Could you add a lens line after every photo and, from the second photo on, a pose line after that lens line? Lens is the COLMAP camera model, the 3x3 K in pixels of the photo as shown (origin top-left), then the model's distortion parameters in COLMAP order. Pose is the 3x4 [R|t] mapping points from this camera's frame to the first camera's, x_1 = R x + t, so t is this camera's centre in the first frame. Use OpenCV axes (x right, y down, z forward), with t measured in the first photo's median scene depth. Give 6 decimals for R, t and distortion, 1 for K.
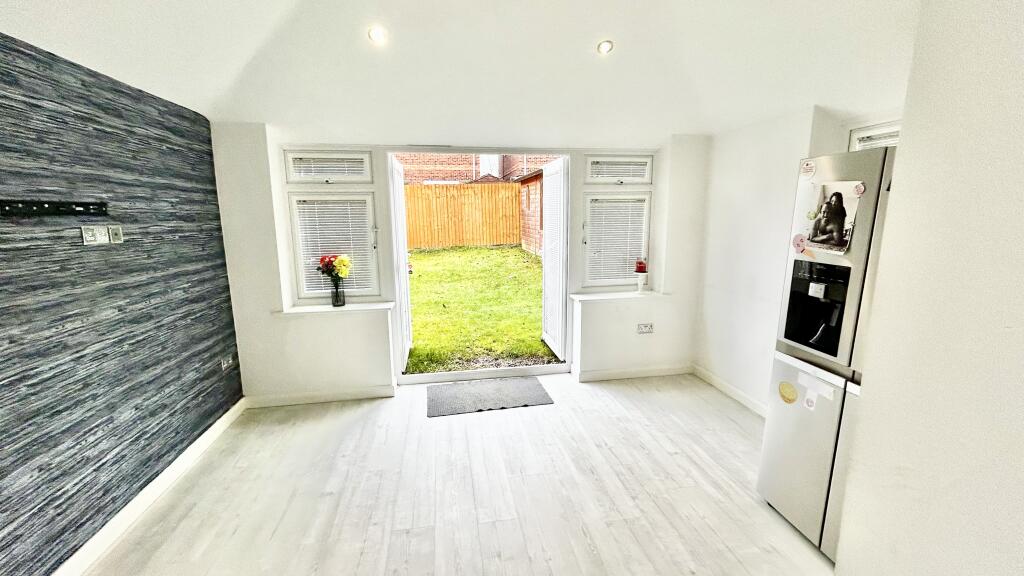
lens RADIAL K [[417.8, 0, 511.9], [0, 417.8, 290.8], [0, 0, 1]] dist [-0.000862, -0.000195]
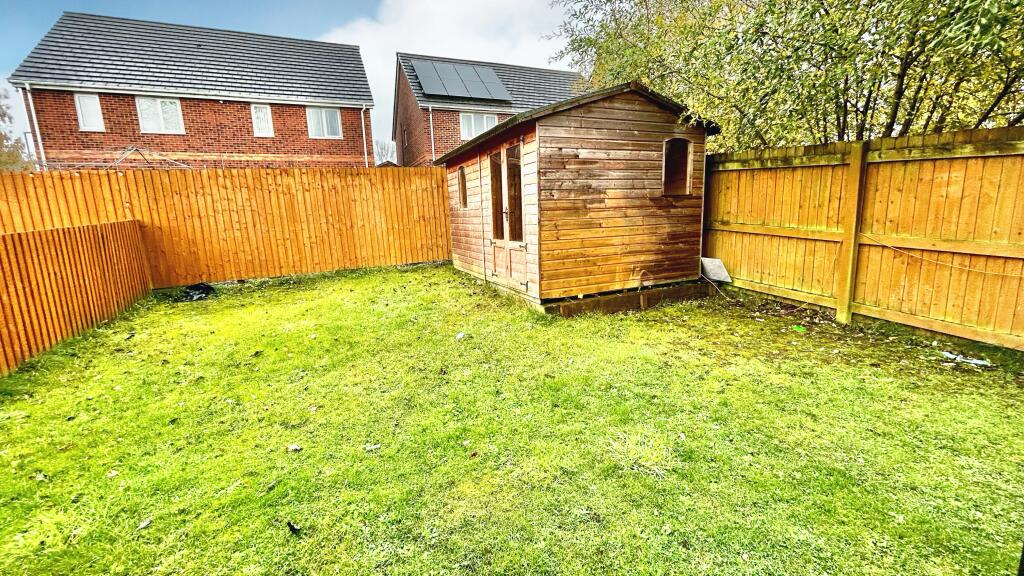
lens RADIAL K [[417.8, 0, 512.6], [0, 417.8, 288.7], [0, 0, 1]] dist [-0.000862, -0.000195]
pose [[0.971220, -0.067105, 0.228537, -0.037648], [0.070228, 0.997516, -0.005550, -0.059674], [-0.227597, 0.021440, 0.973519, 0.356705]]
